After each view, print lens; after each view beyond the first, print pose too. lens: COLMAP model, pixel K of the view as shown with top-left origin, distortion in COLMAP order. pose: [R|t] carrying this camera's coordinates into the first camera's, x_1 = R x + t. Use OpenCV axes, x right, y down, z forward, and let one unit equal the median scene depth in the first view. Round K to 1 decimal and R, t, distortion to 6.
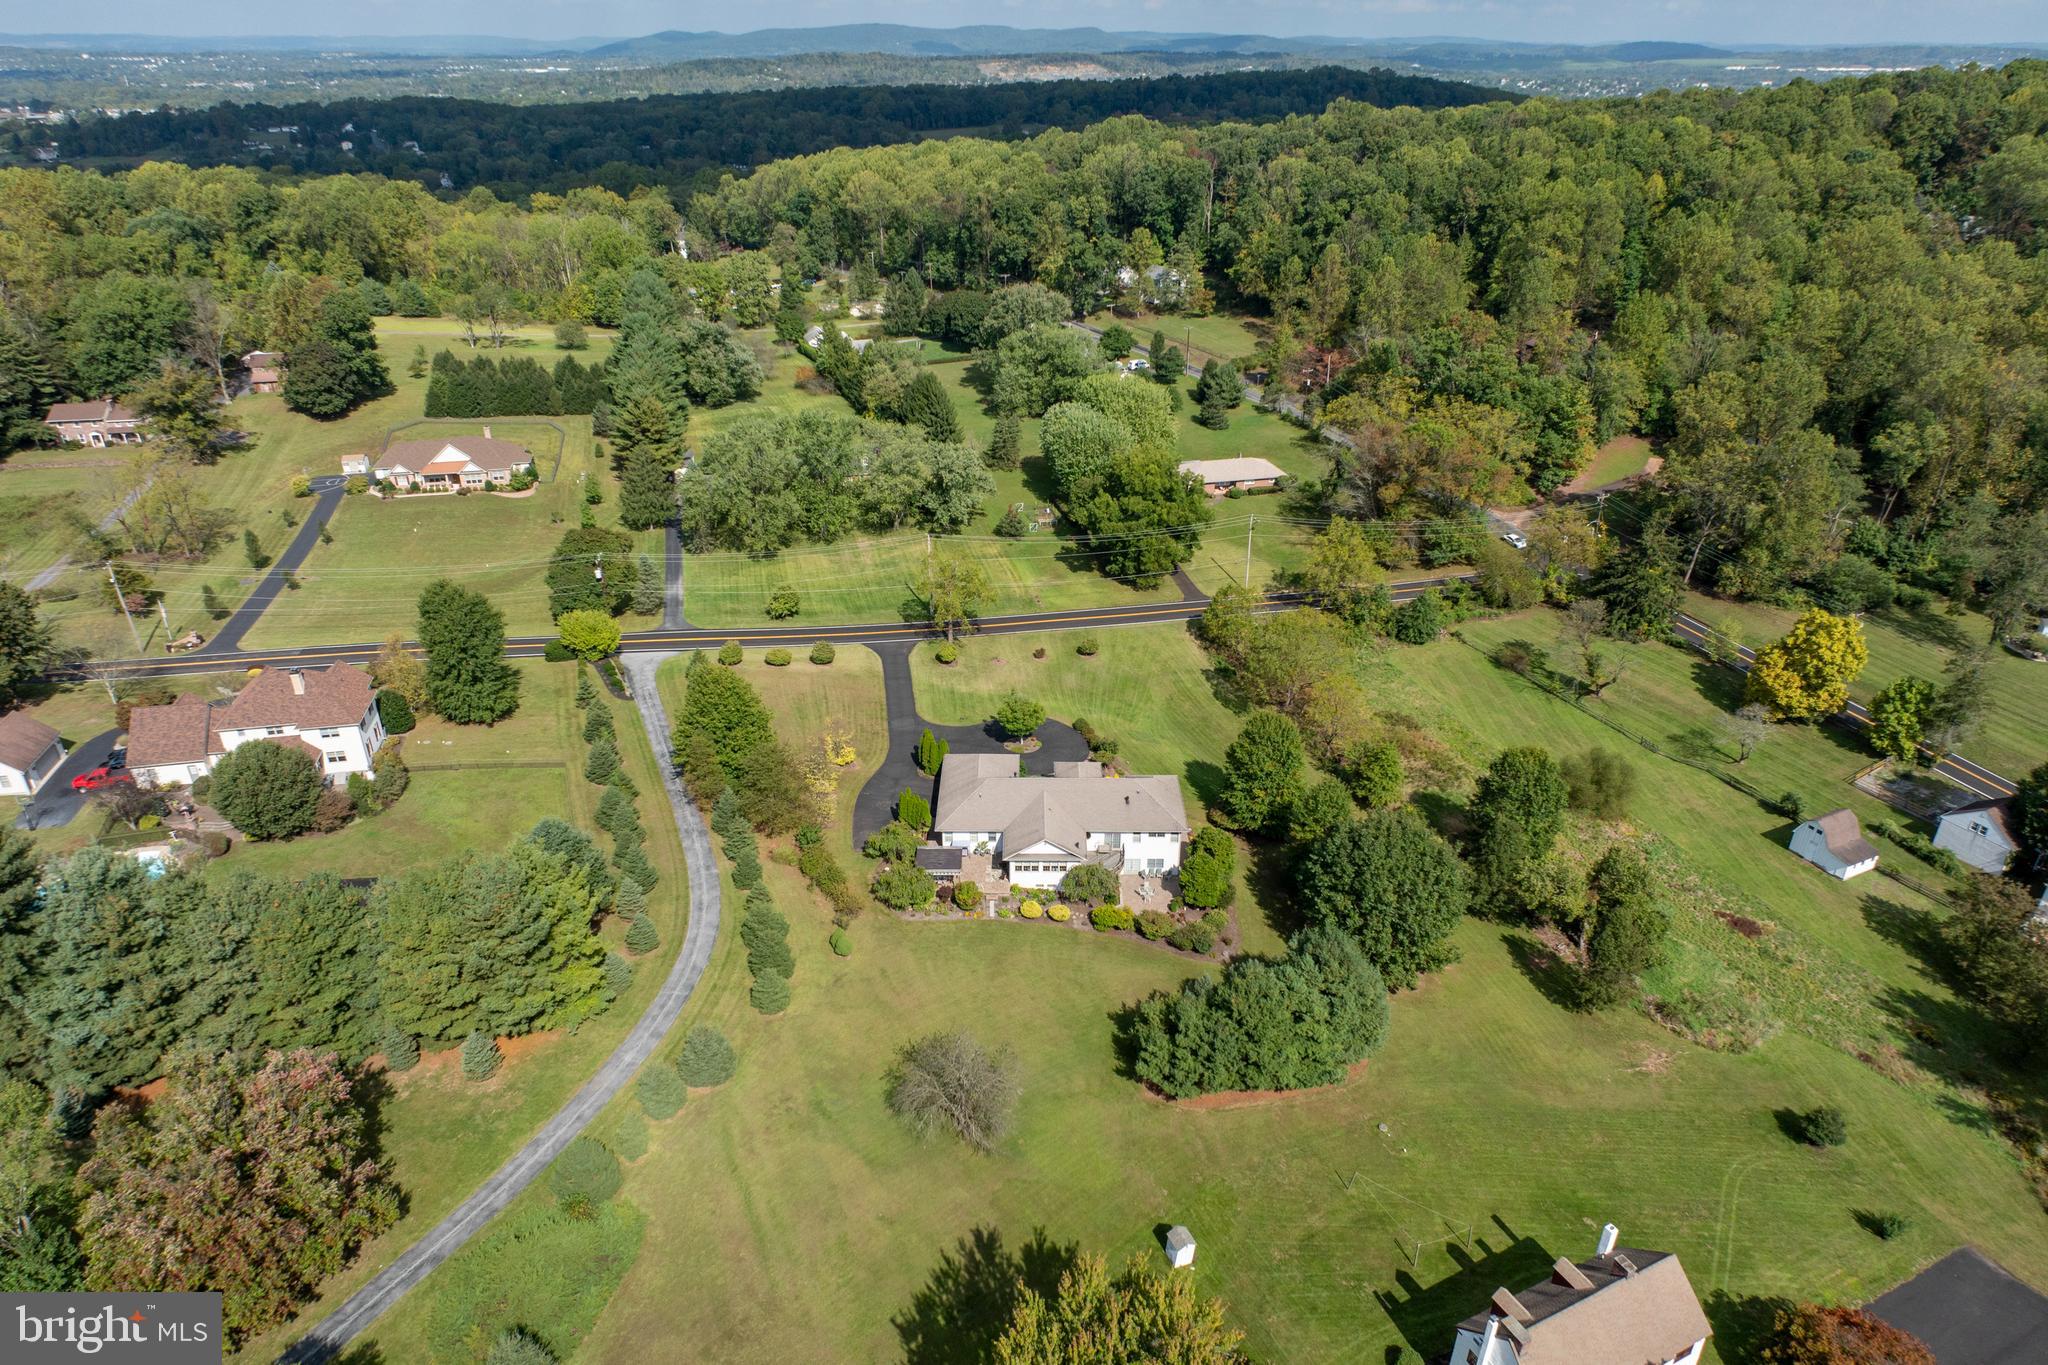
lens RADIAL K [[1266.7, 0, 1024.0], [0, 1266.7, 682.5], [0, 0, 1]] dist [-0.002112, -0.003688]
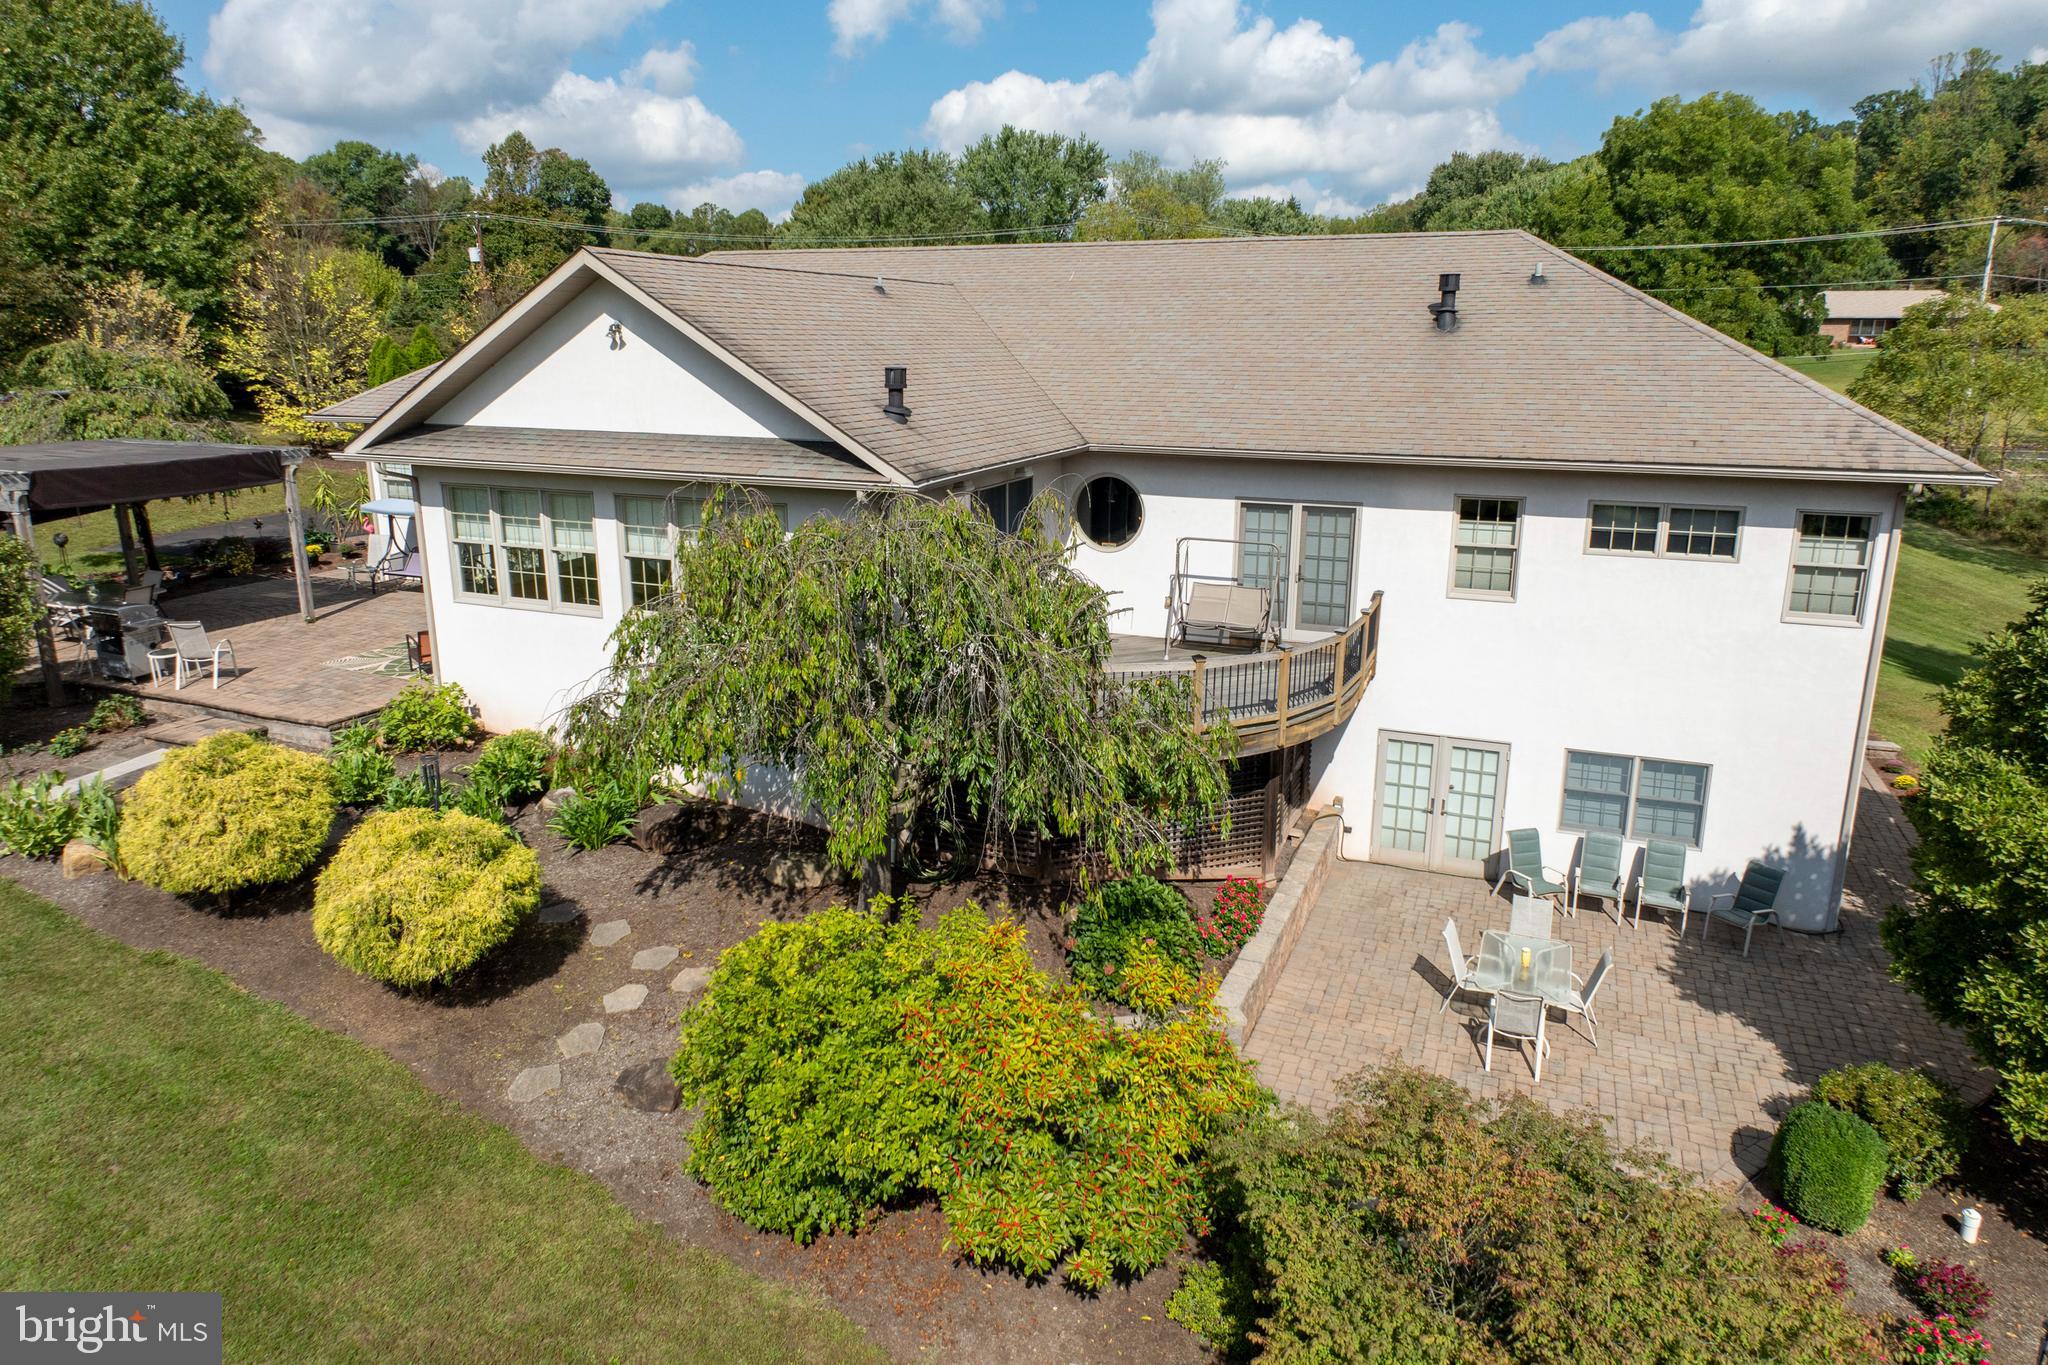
lens RADIAL K [[1261.2, 0, 1027.1], [0, 1261.2, 666.7], [0, 0, 1]] dist [0.000339, 0.004195]
pose [[0.925382, 0.096564, -0.366528, 0.063616], [-0.167023, 0.971943, -0.165623, 0.110308], [0.340251, 0.214483, 0.915547, 0.589738]]
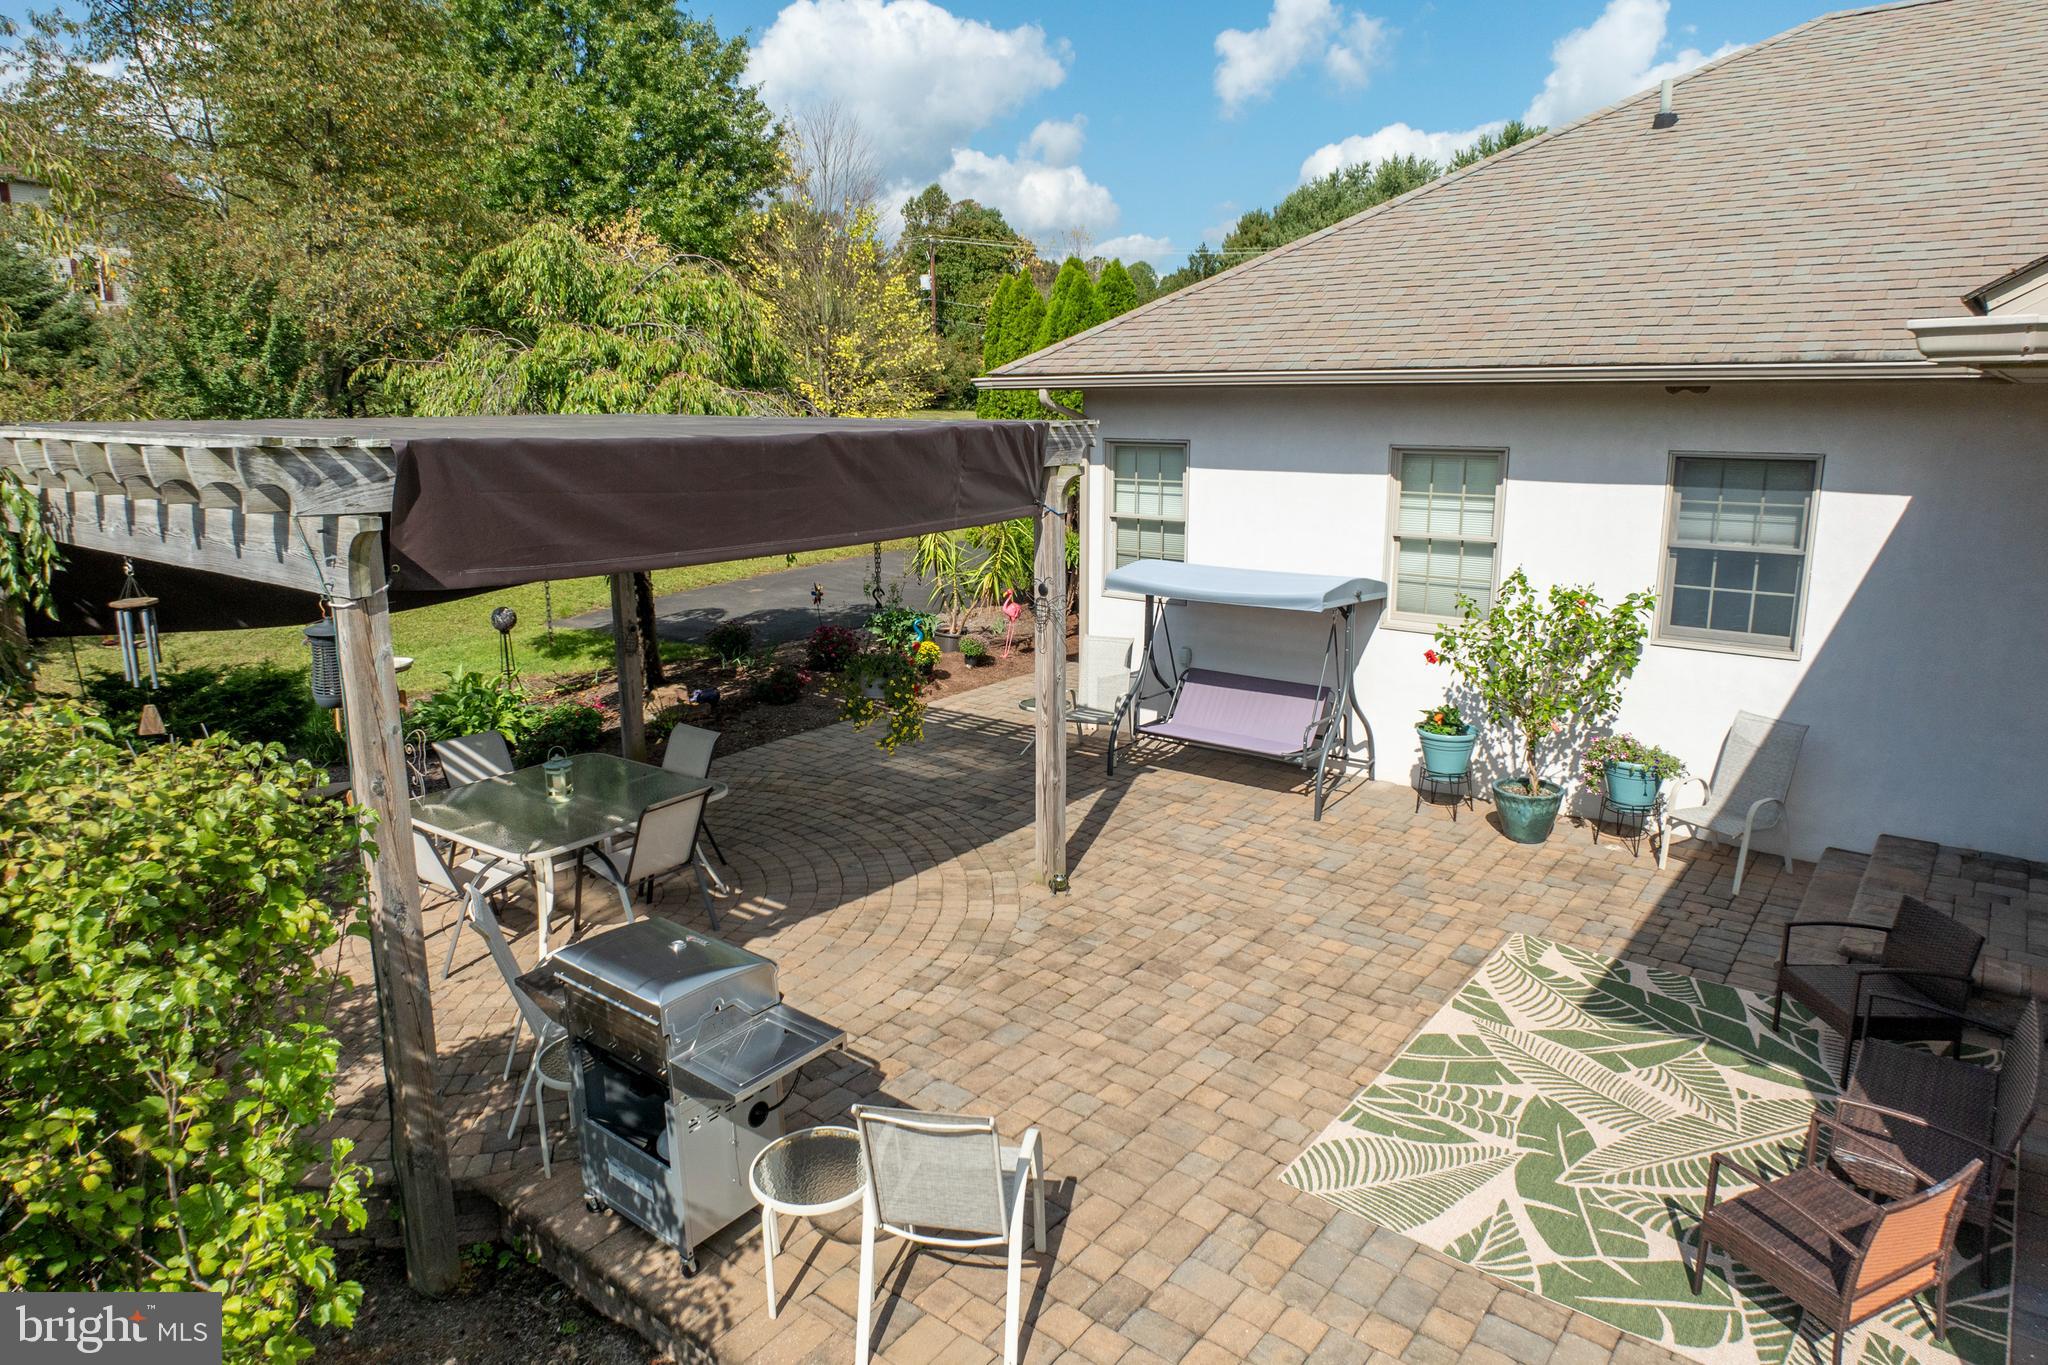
lens RADIAL K [[1248.1, 0, 1034.2], [0, 1248.1, 685.6], [0, 0, 1]] dist [-0.002323, -0.001934]
pose [[0.796665, 0.129568, -0.590370, -0.010502], [-0.258187, 0.956106, -0.138570, 0.098618], [0.546502, 0.262819, 0.795149, 0.632817]]
